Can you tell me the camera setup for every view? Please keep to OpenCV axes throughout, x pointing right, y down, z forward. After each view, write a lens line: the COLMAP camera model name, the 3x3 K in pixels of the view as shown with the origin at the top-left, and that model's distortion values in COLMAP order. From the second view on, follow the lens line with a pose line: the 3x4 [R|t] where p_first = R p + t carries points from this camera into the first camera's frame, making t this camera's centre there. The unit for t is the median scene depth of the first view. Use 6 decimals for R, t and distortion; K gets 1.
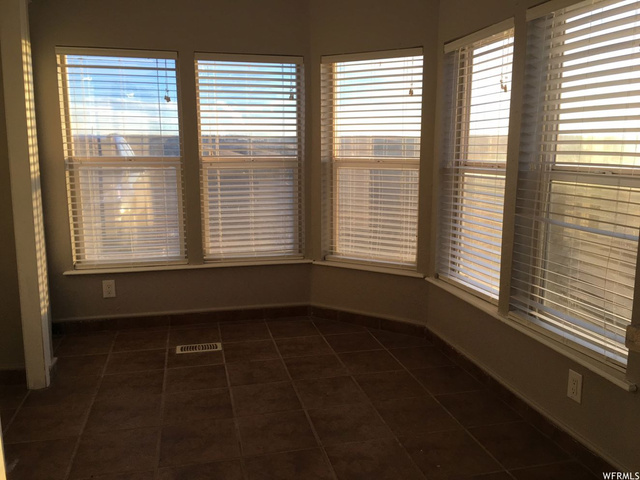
lens RADIAL K [[538.7, 0, 318.8], [0, 538.7, 242.4], [0, 0, 1]] dist [0.000677, -0.004065]
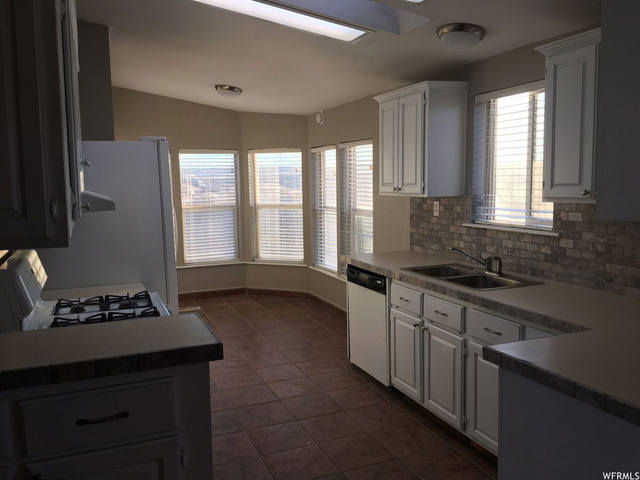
lens RADIAL K [[538.7, 0, 321.4], [0, 538.7, 241.0], [0, 0, 1]] dist [0.000677, -0.004065]
pose [[0.986143, -0.034665, 0.162235, -0.058443], [0.043738, 0.997652, -0.052695, 0.074604], [-0.160027, 0.059060, 0.985344, -0.845582]]
